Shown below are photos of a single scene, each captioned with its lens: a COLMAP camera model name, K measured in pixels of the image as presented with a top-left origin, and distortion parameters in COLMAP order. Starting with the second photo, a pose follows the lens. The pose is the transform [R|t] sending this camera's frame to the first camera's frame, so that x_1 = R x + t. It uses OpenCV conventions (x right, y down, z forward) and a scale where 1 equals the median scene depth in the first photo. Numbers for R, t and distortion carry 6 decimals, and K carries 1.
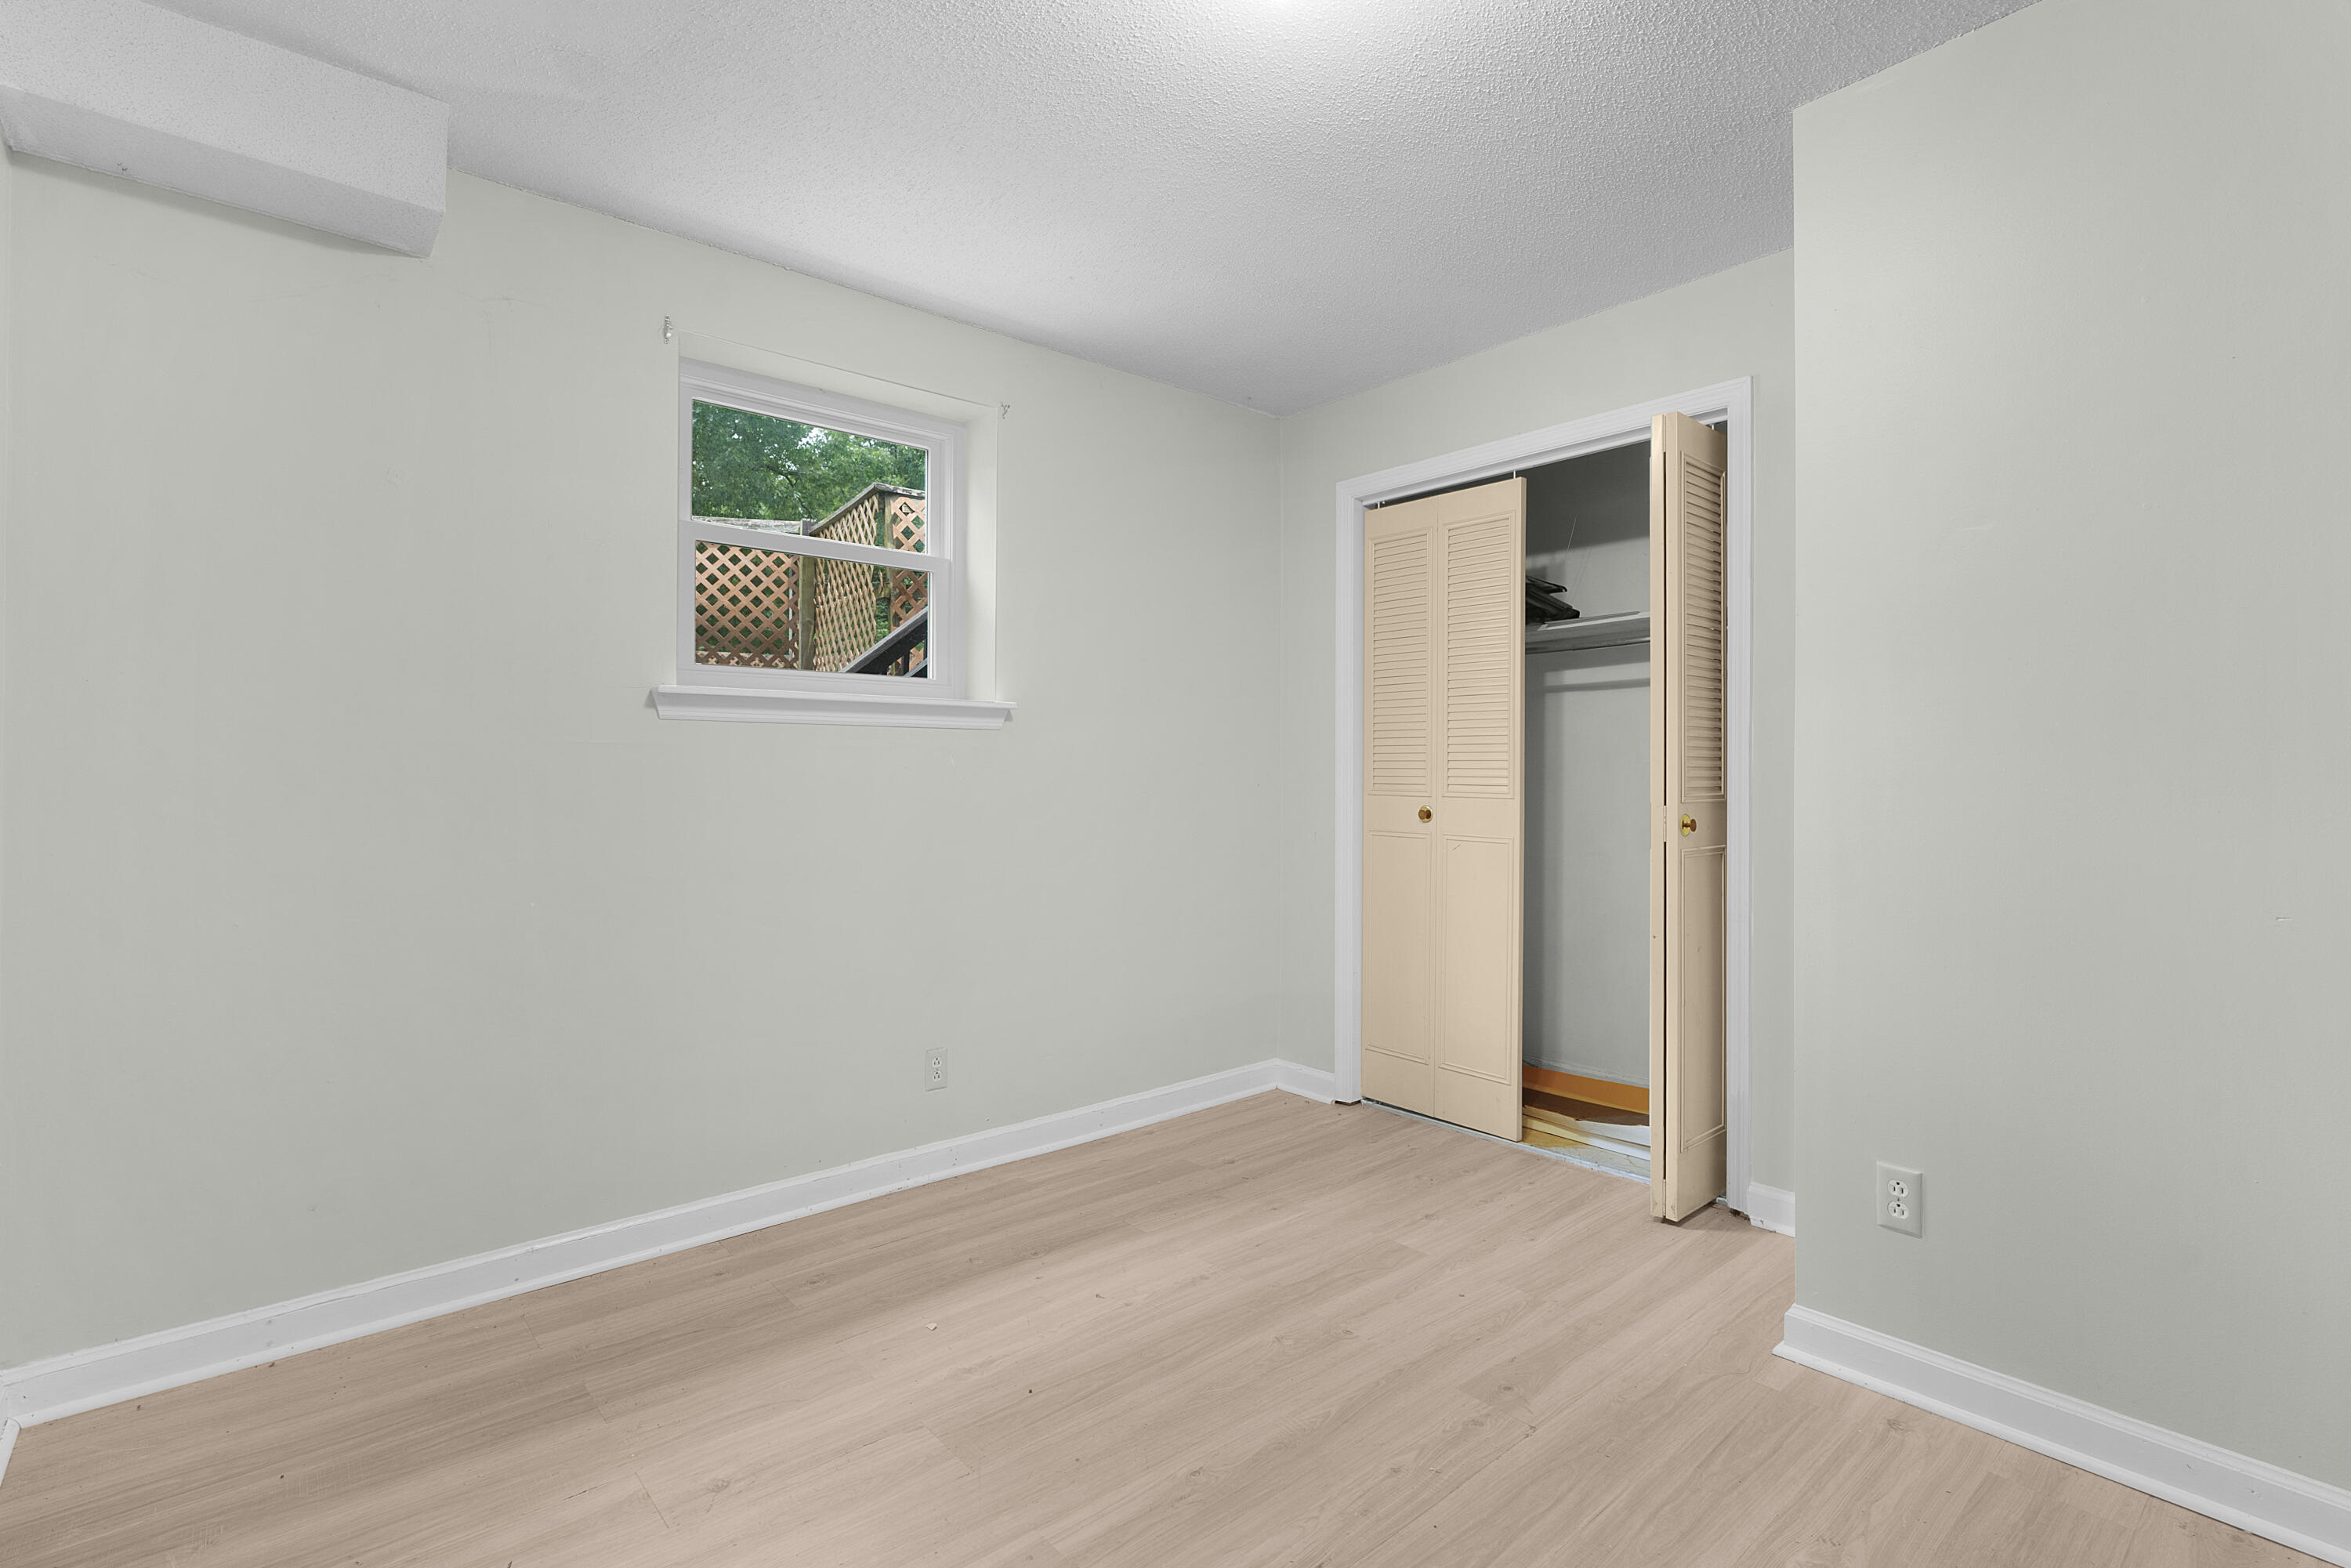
lens RADIAL K [[1087.5, 0, 1159.0], [0, 1087.5, 772.7], [0, 0, 1]] dist [-0.008670, 0.001969]
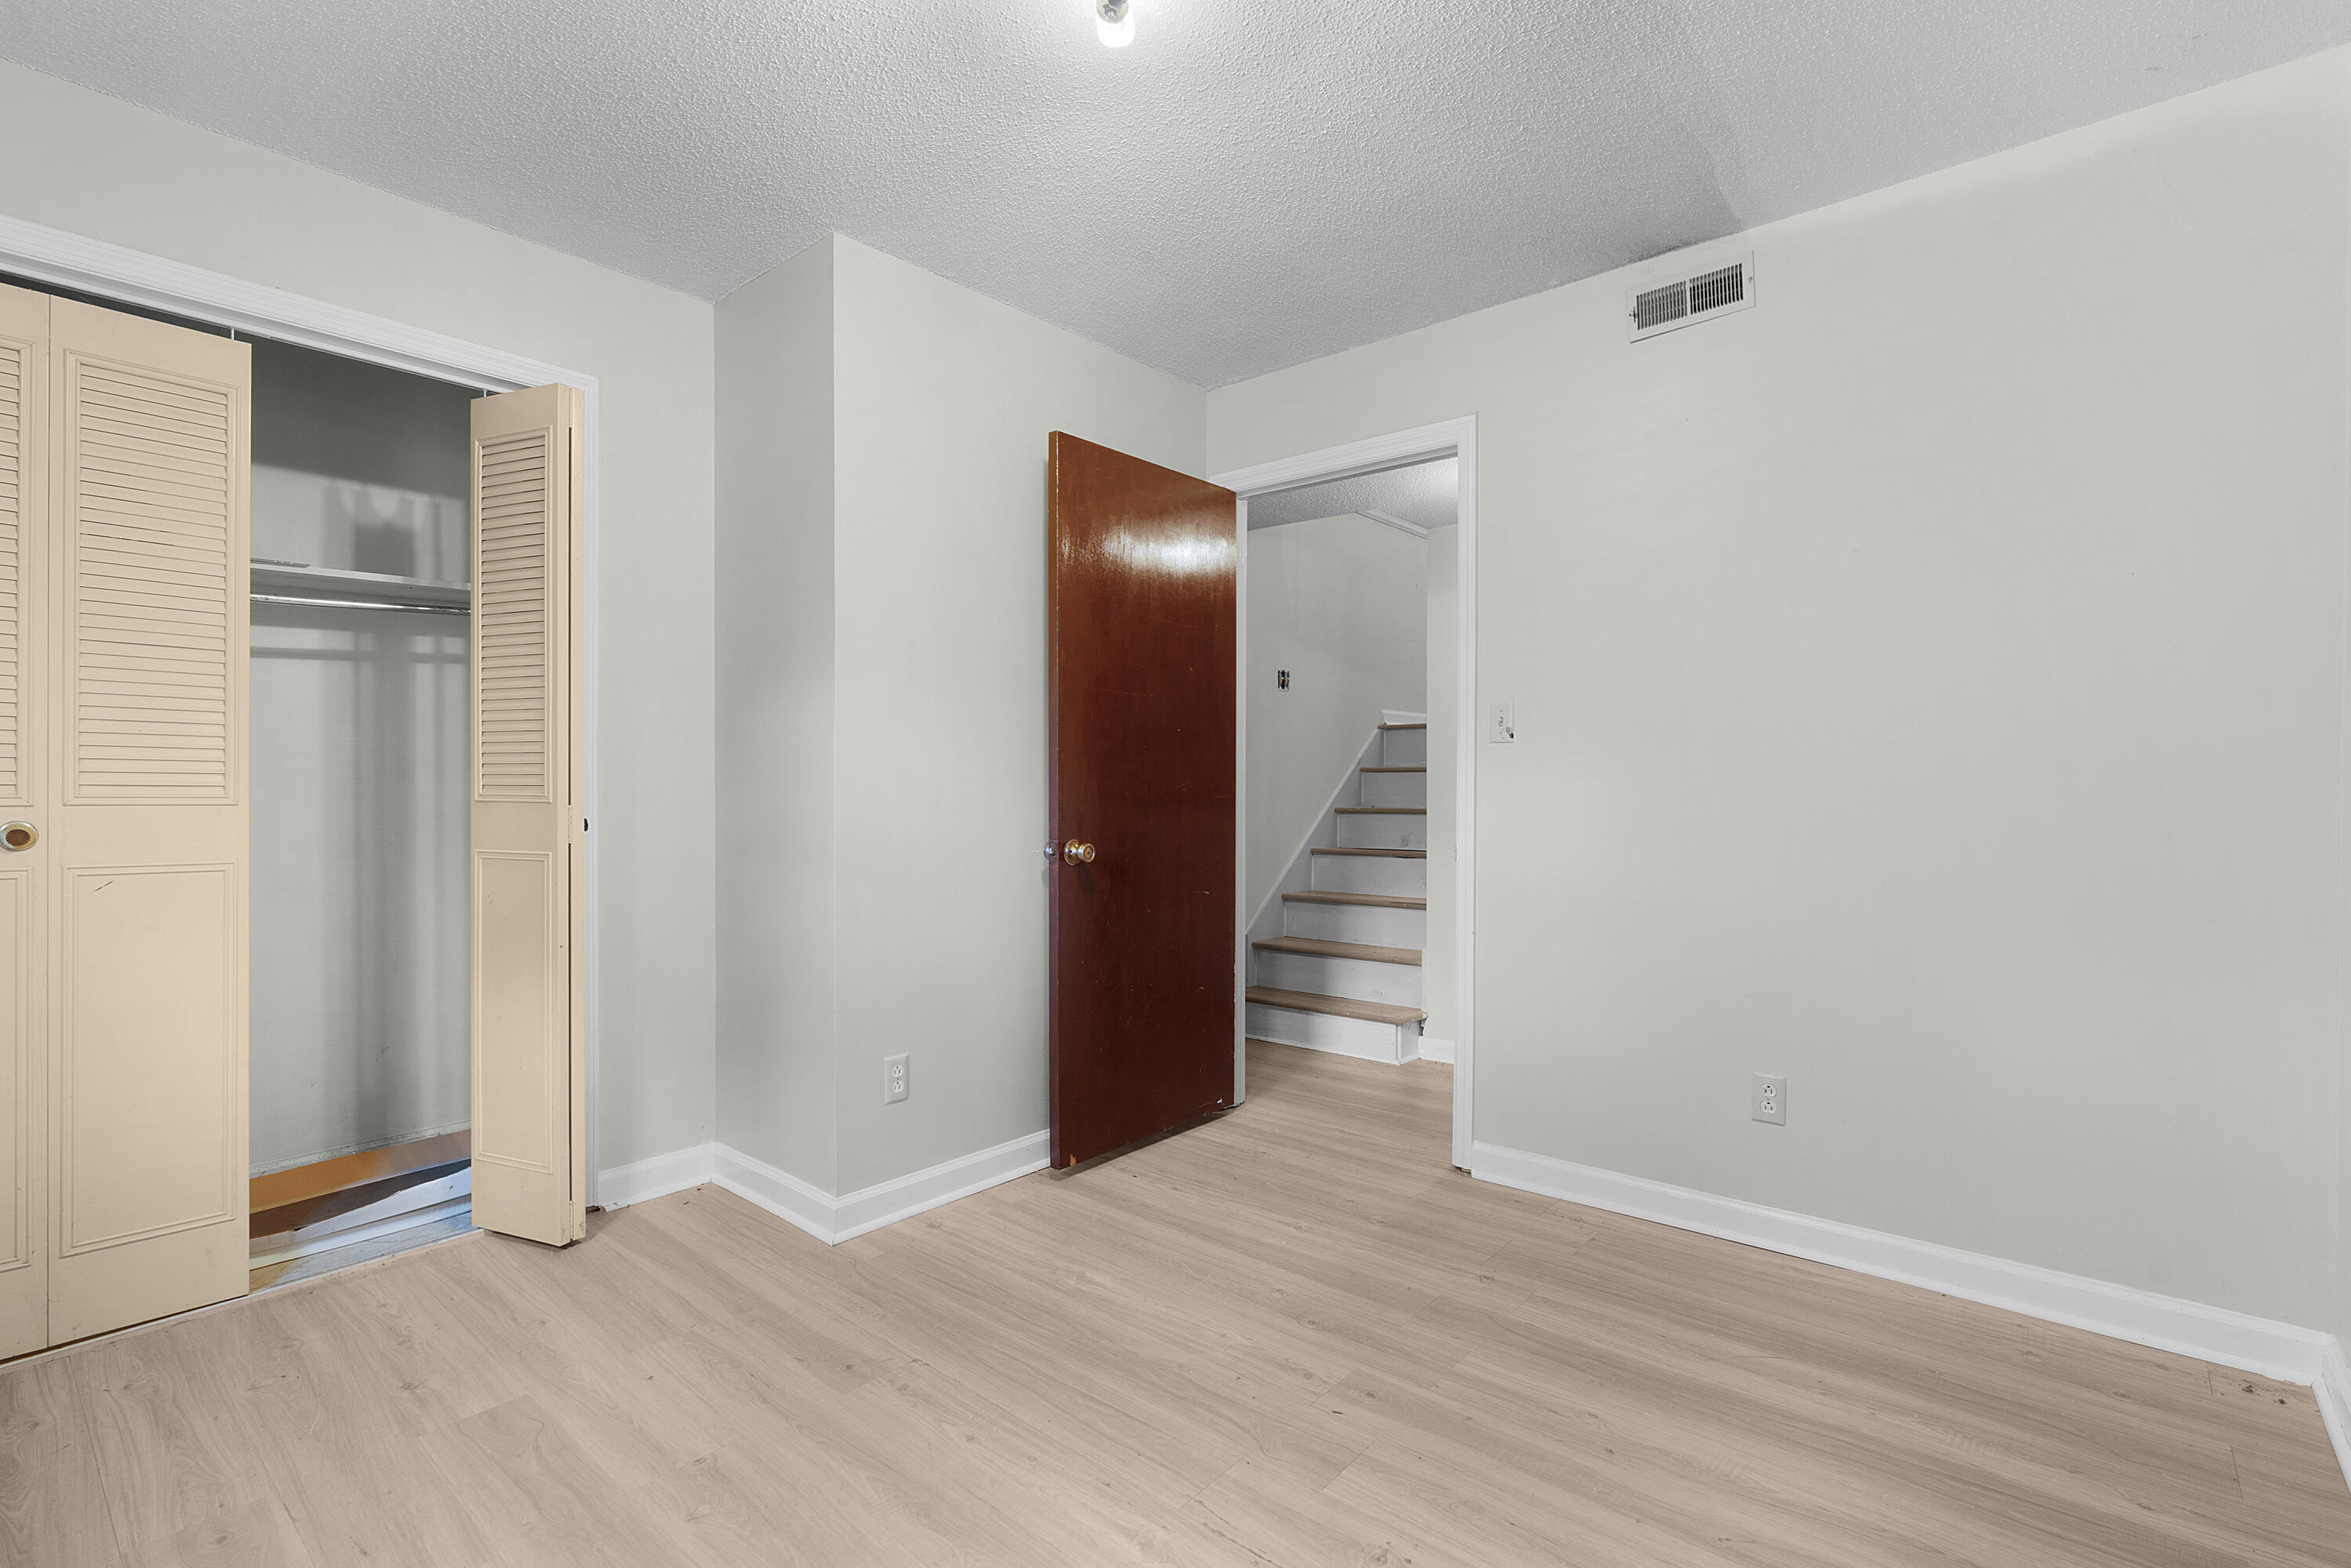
lens RADIAL K [[1087.5, 0, 1157.8], [0, 1087.5, 790.0], [0, 0, 1]] dist [-0.008670, 0.001969]
pose [[-0.152533, -0.006962, 0.988274, -0.512767], [-0.003825, 0.999972, 0.006454, 0.009359], [-0.988291, -0.002796, -0.152555, 0.607122]]
